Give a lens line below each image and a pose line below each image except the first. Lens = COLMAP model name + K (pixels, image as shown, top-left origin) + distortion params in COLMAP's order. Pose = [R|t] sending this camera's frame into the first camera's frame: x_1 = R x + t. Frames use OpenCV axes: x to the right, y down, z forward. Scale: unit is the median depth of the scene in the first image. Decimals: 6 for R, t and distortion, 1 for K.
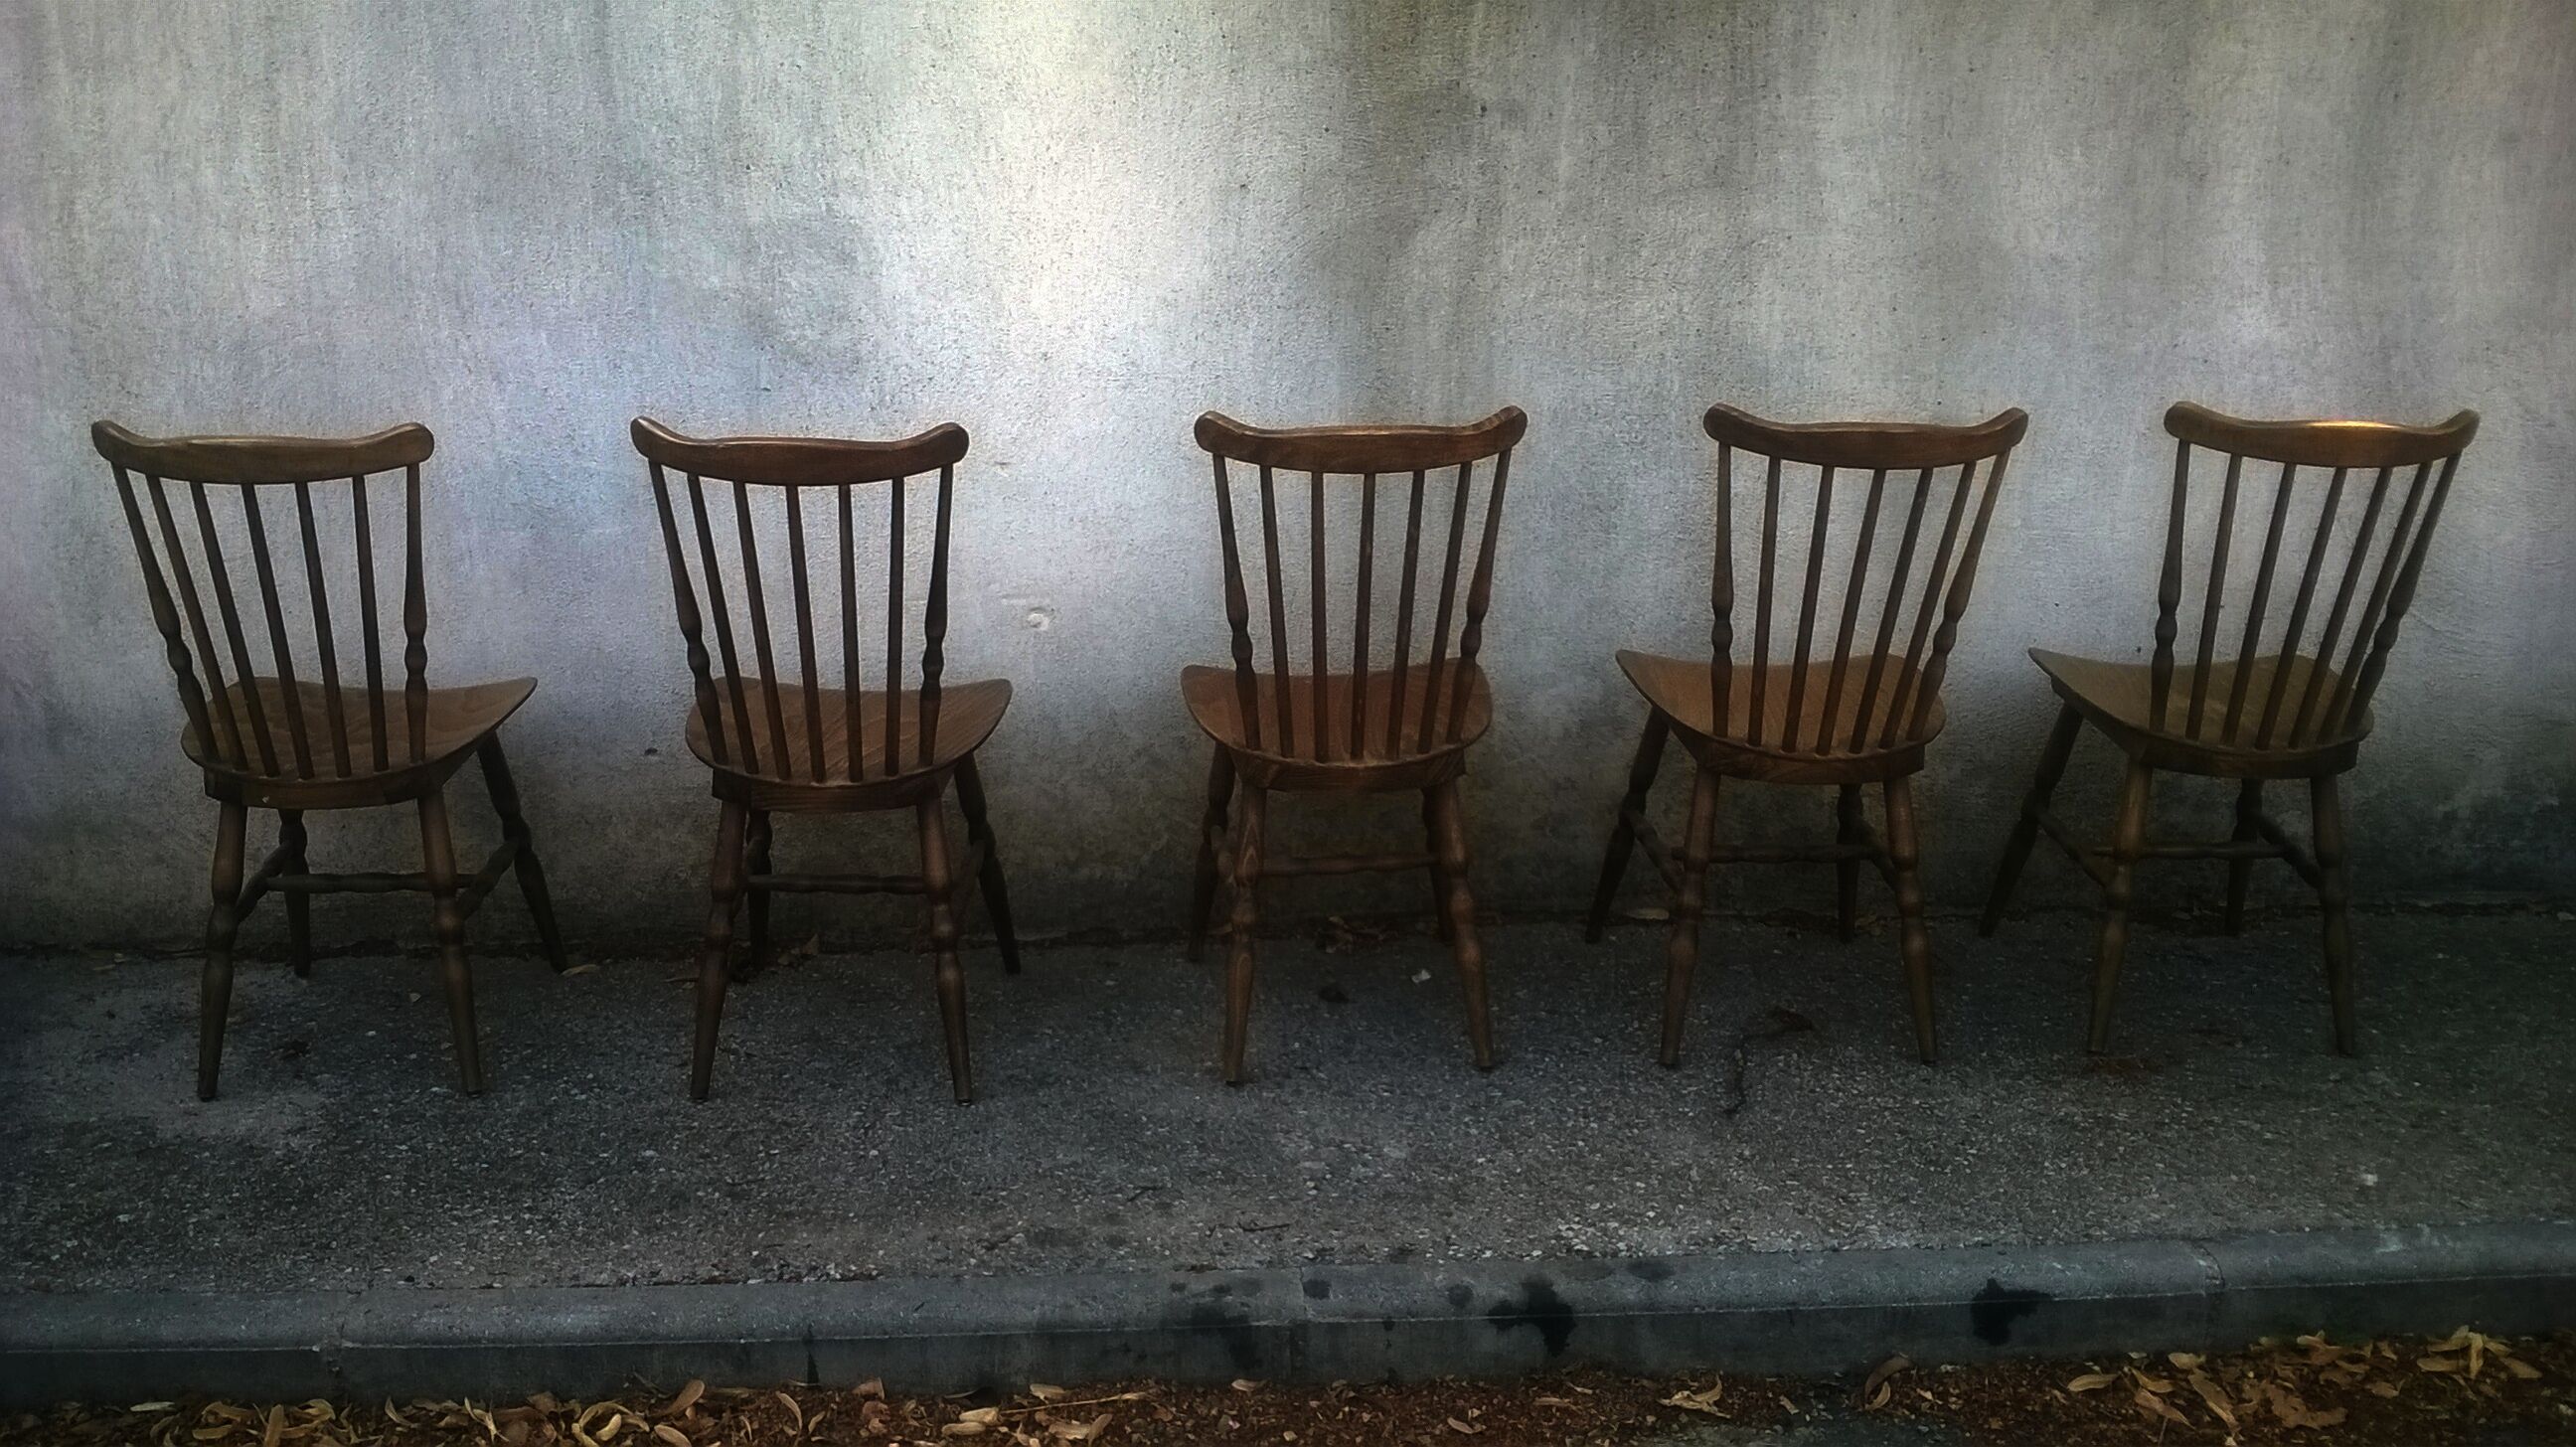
lens RADIAL K [[2192.2, 0, 1288.1], [0, 2192.2, 721.6], [0, 0, 1]] dist [-0.029374, -0.049400]
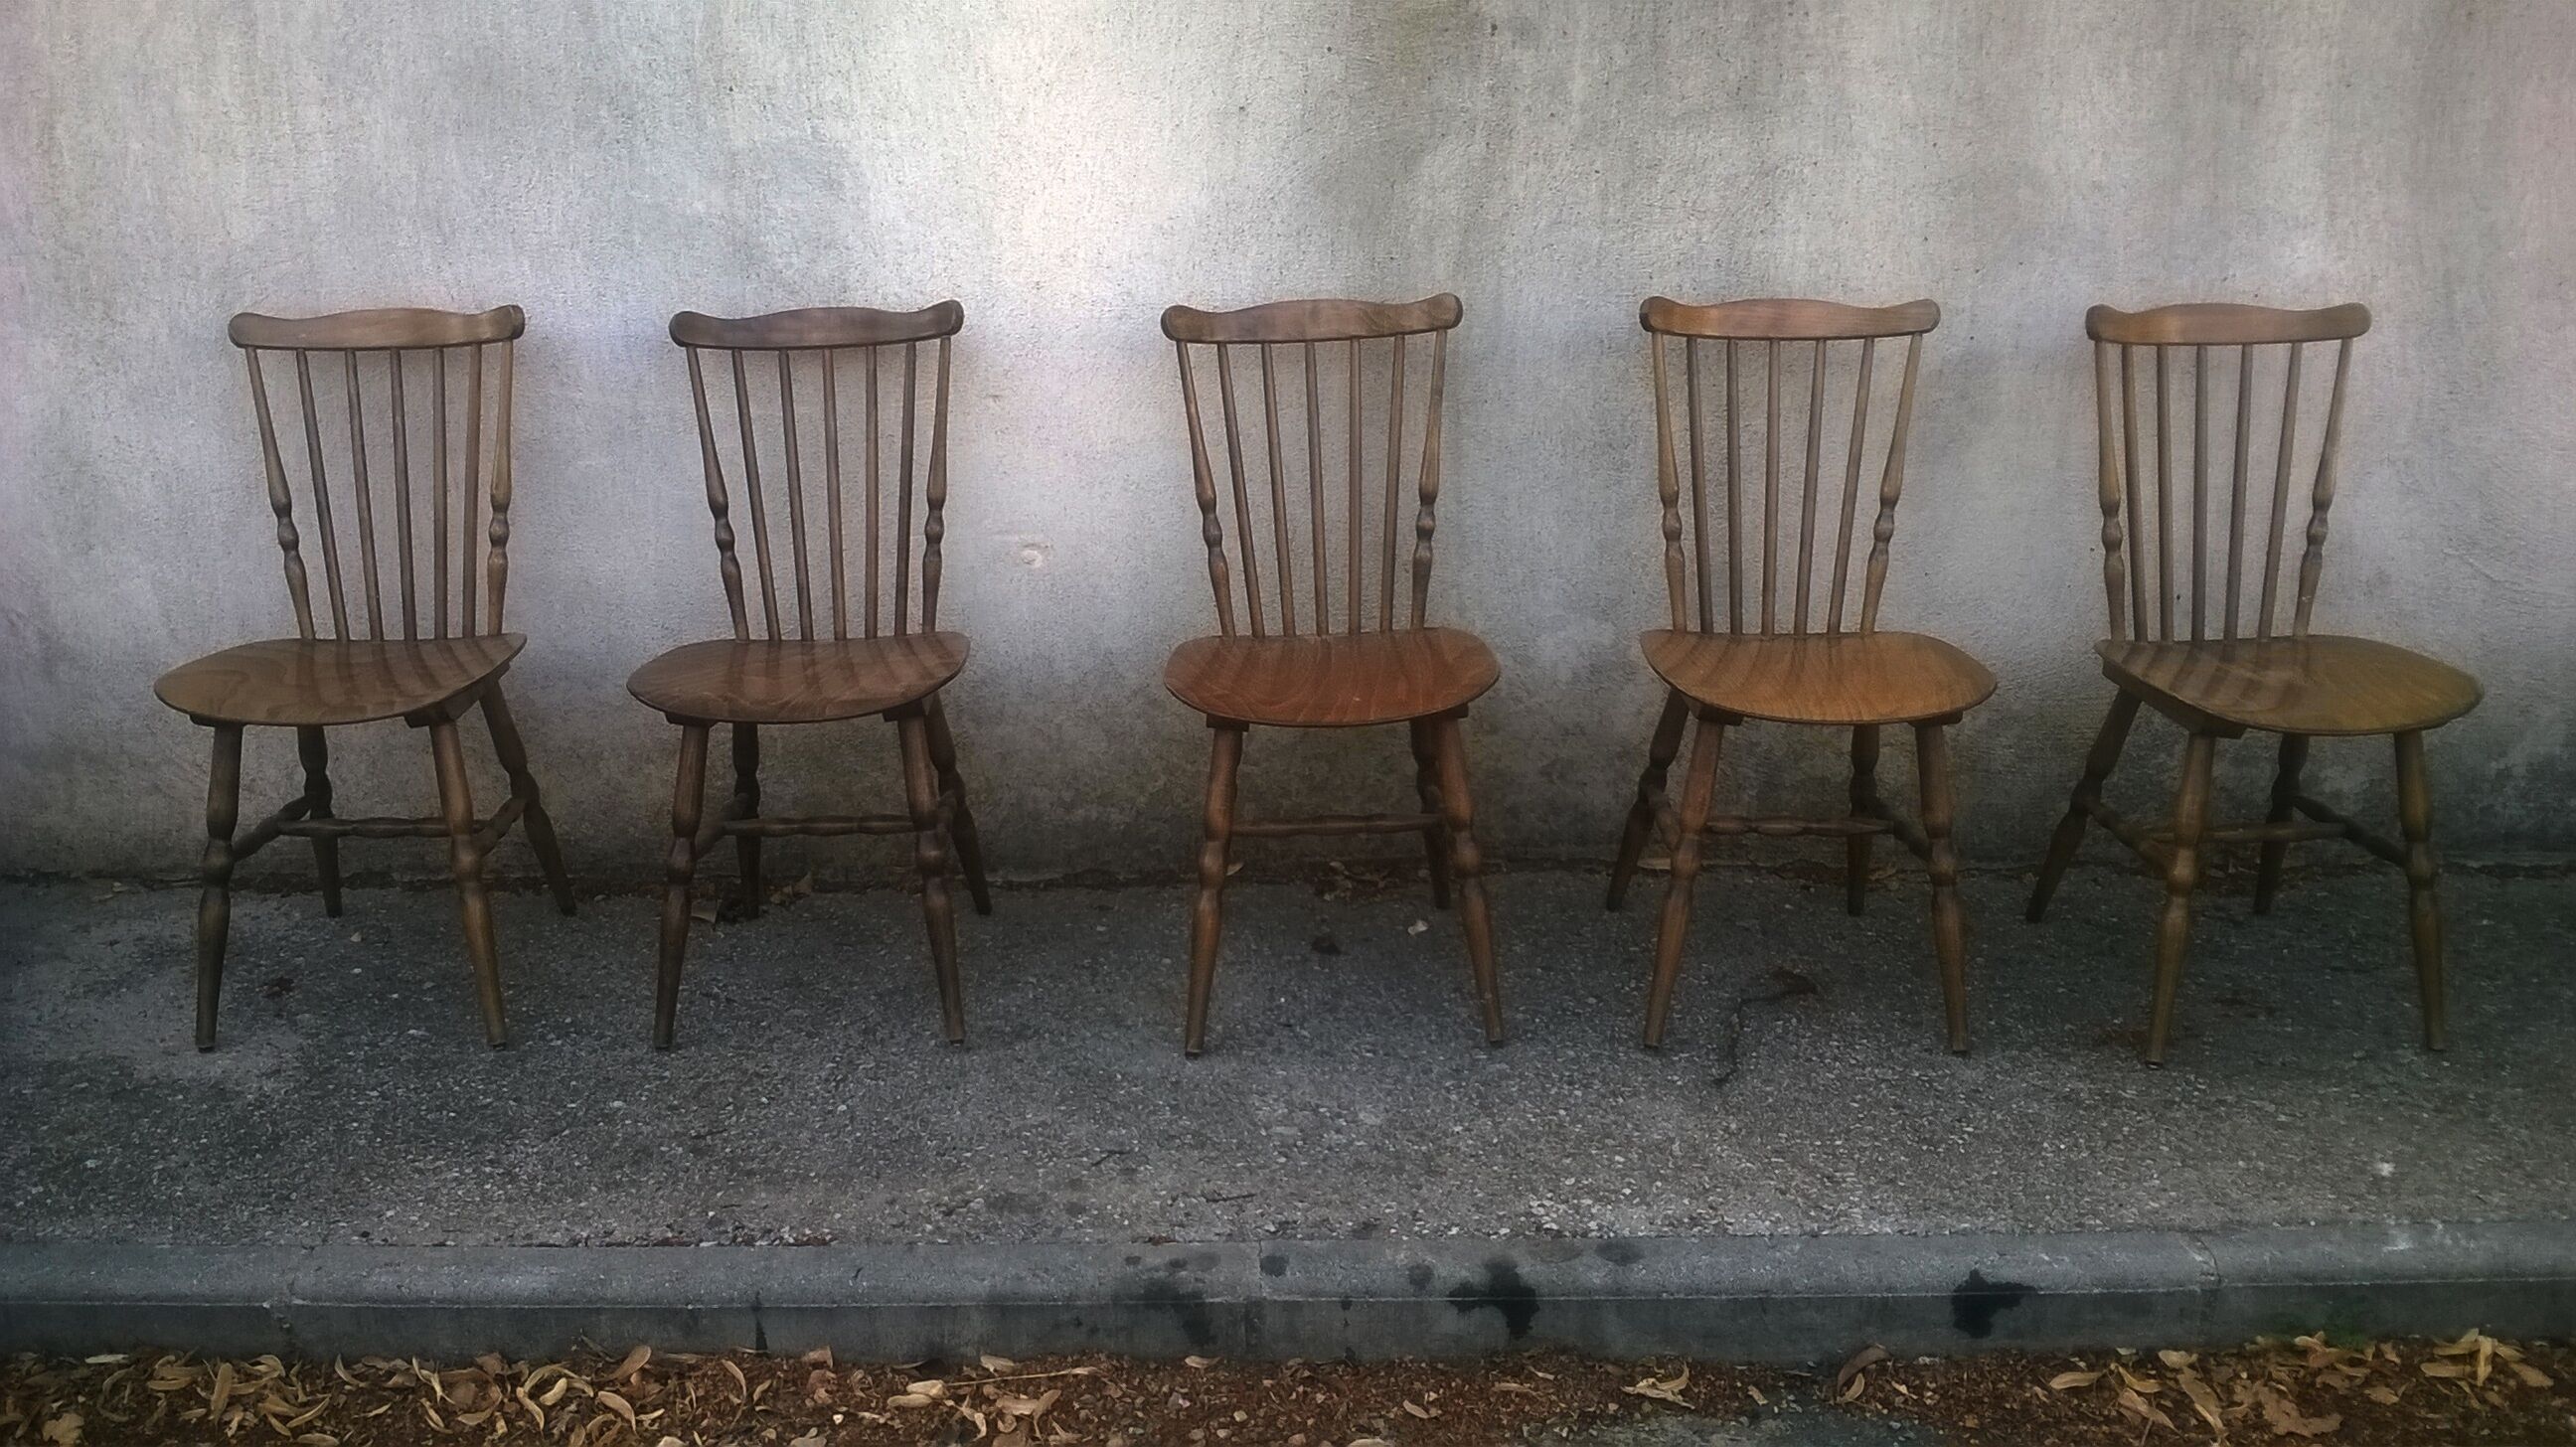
lens RADIAL K [[2192.2, 0, 1291.6], [0, 2192.2, 721.0], [0, 0, 1]] dist [-0.029374, -0.049400]
pose [[0.999104, 0.012478, -0.040438, 0.044139], [-0.010378, 0.998607, 0.051734, -0.026285], [0.041027, -0.051268, 0.997842, 0.028837]]
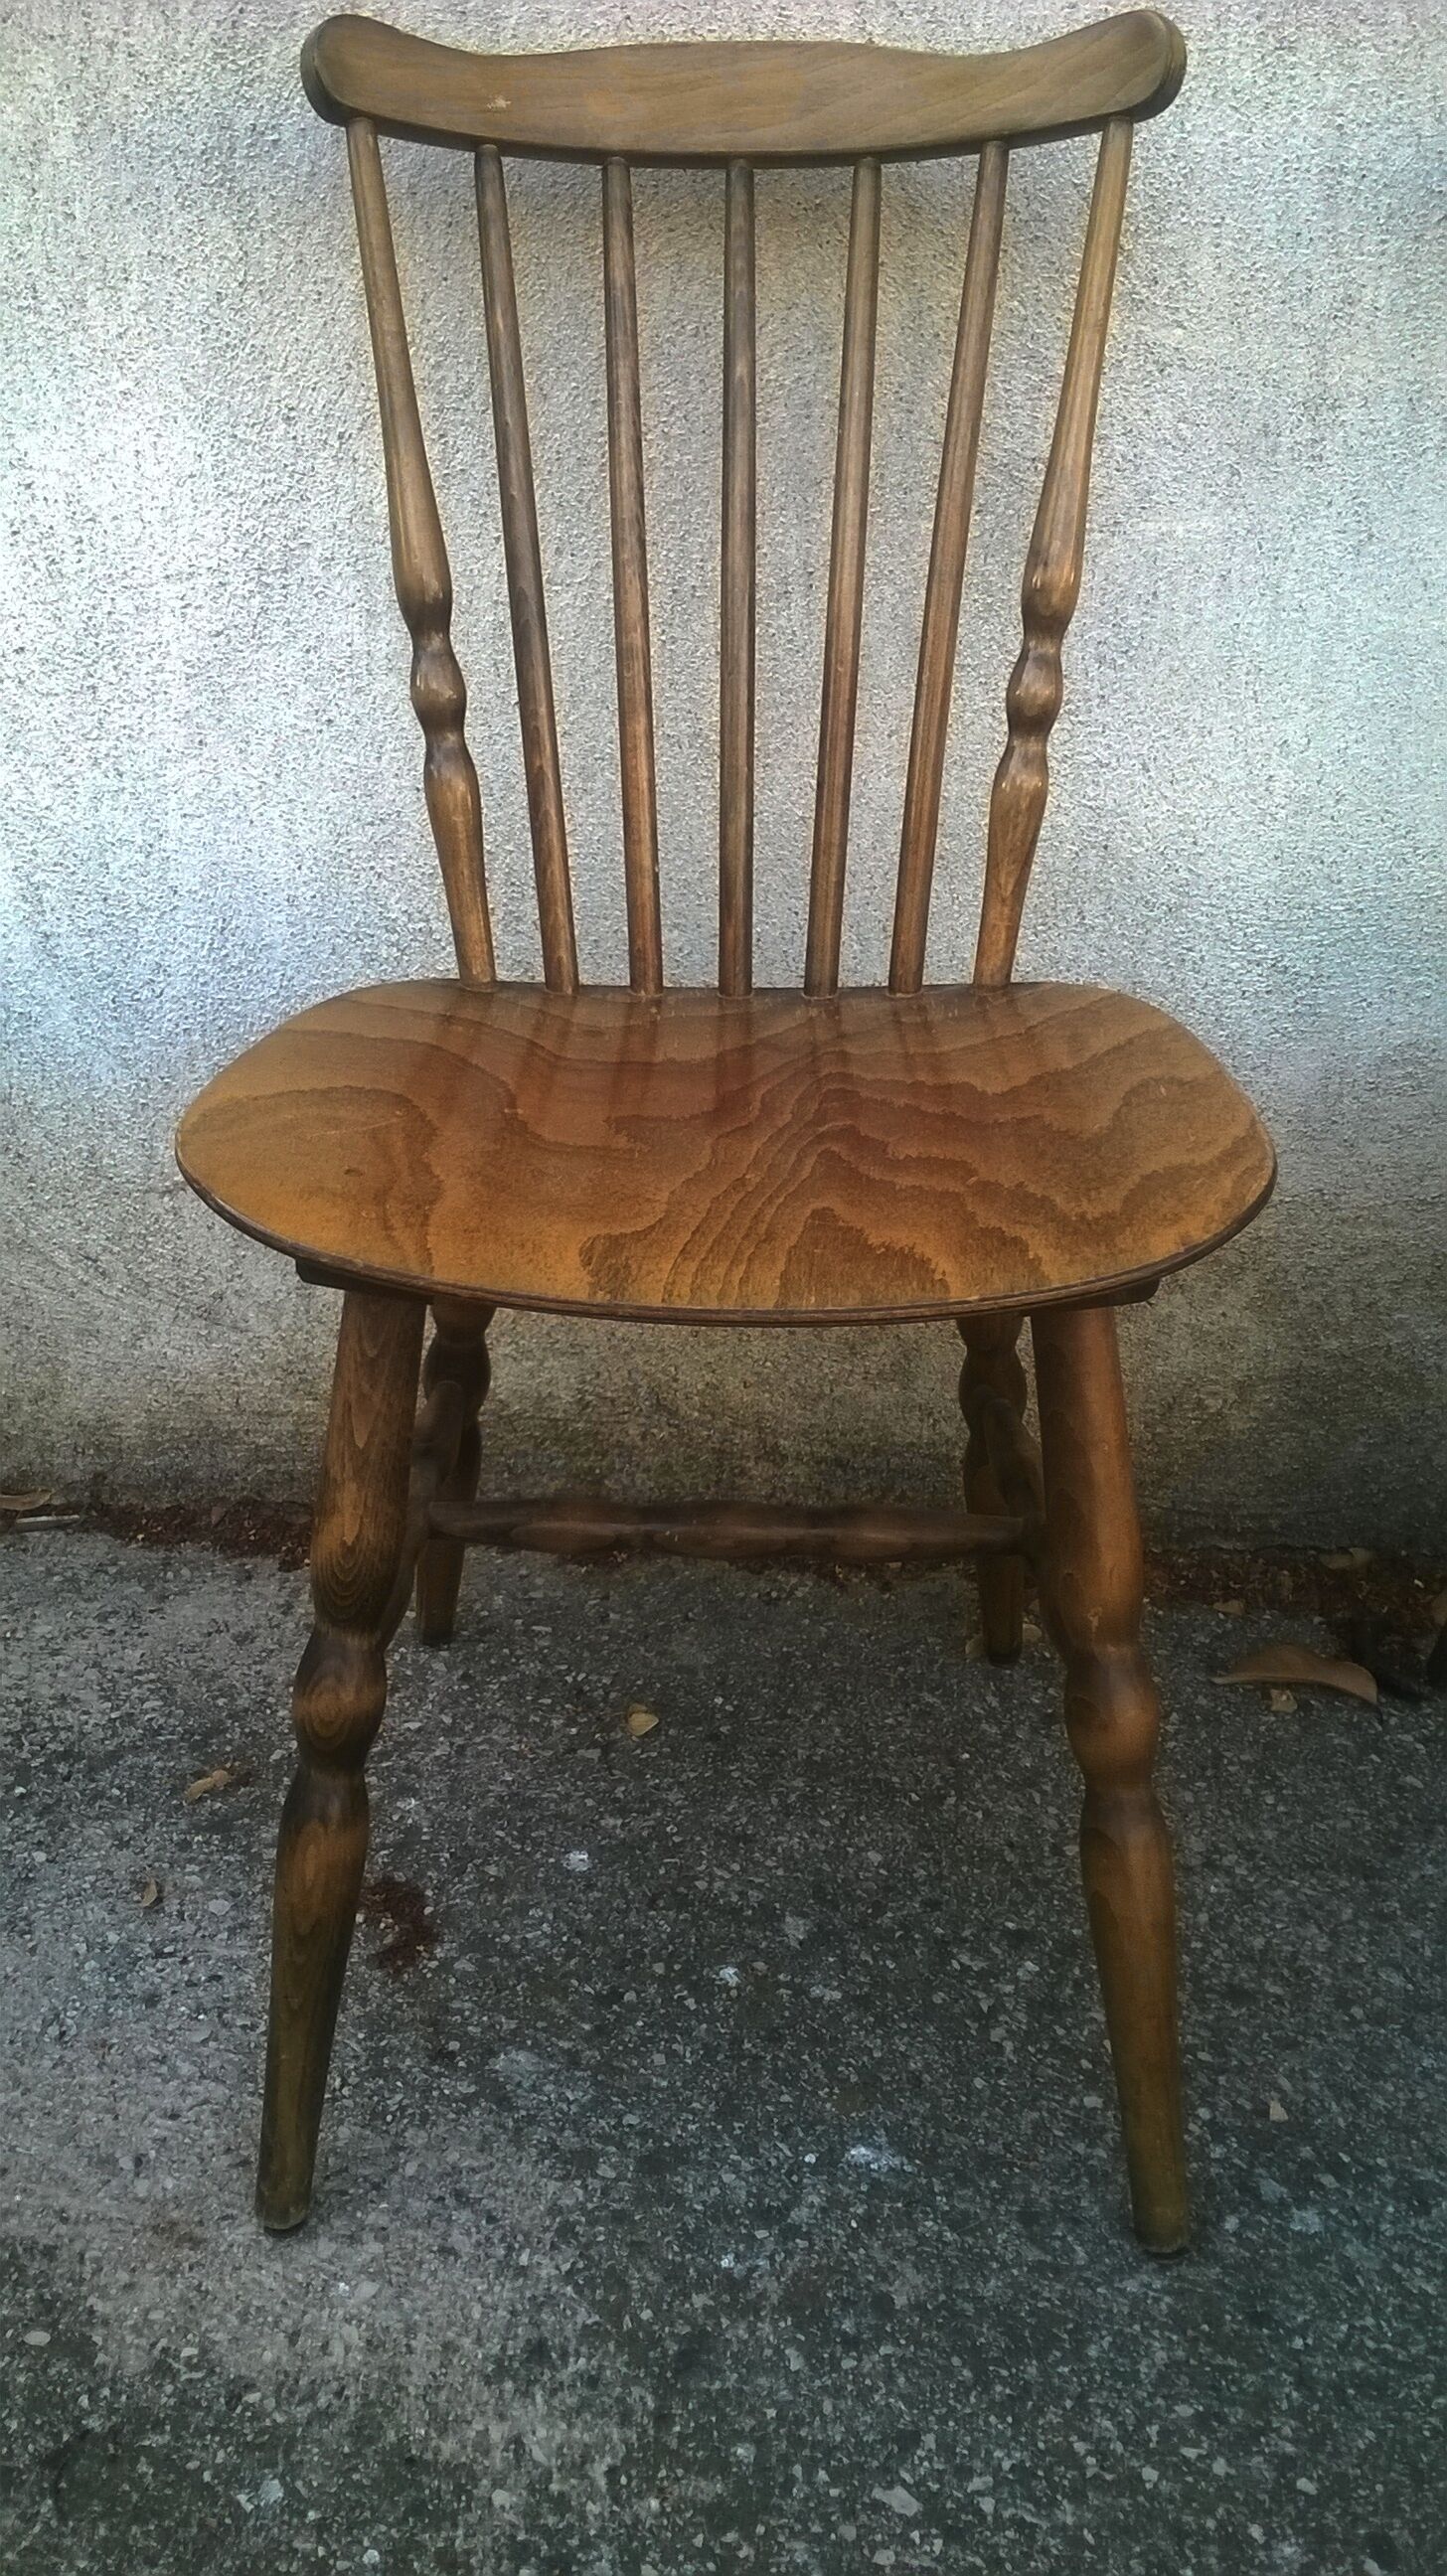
lens RADIAL K [[2192.2, 0, 707.3], [0, 2192.2, 1225.8], [0, 0, 1]] dist [-0.029374, -0.049400]
pose [[0.994228, 0.054370, -0.092492, -0.361545], [-0.039891, 0.987612, 0.151759, -0.024136], [0.099597, -0.147194, 0.984081, 0.629092]]
